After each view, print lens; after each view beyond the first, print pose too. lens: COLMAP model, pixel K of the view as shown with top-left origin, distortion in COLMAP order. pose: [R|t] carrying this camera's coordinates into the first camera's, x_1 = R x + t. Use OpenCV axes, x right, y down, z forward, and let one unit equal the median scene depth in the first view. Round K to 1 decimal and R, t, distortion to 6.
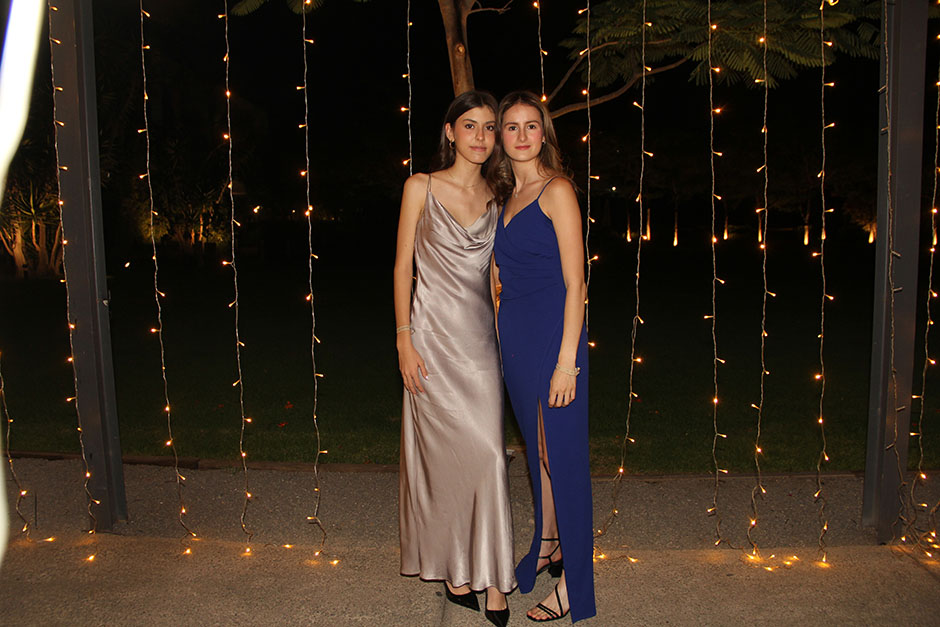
lens RADIAL K [[775.3, 0, 470.0], [0, 775.3, 313.5], [0, 0, 1]] dist [-0.151833, 0.097092]
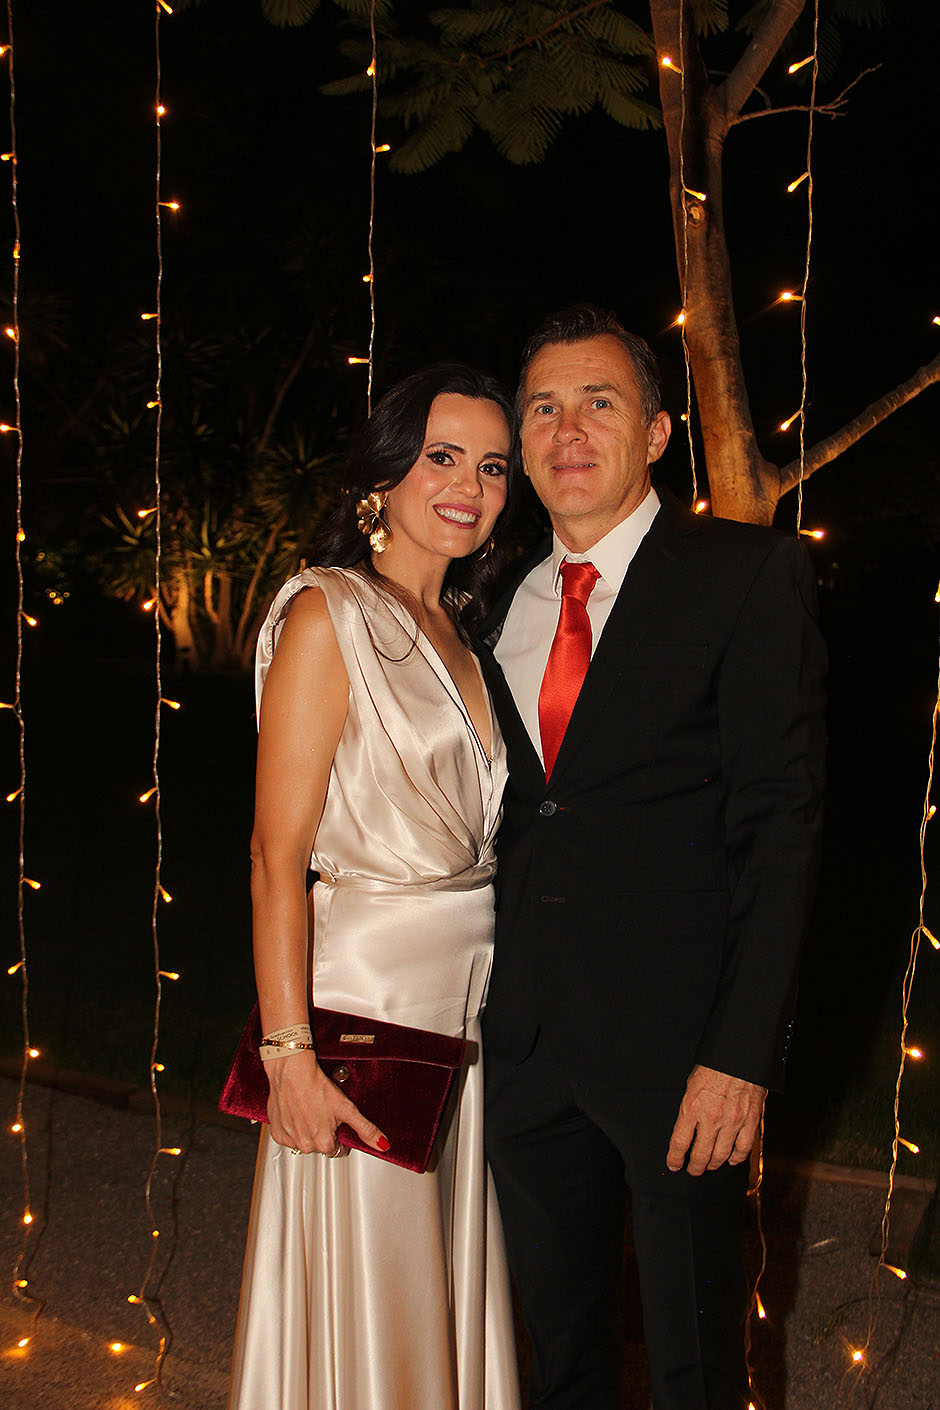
lens RADIAL K [[1484.9, 0, 520.1], [0, 1484.9, 713.4], [0, 0, 1]] dist [-0.090930, 0.284948]
pose [[0.919256, 0.062329, -0.388695, 0.229276], [-0.074729, 0.997061, -0.016850, -0.052075], [0.386503, 0.044536, 0.921212, 0.229334]]
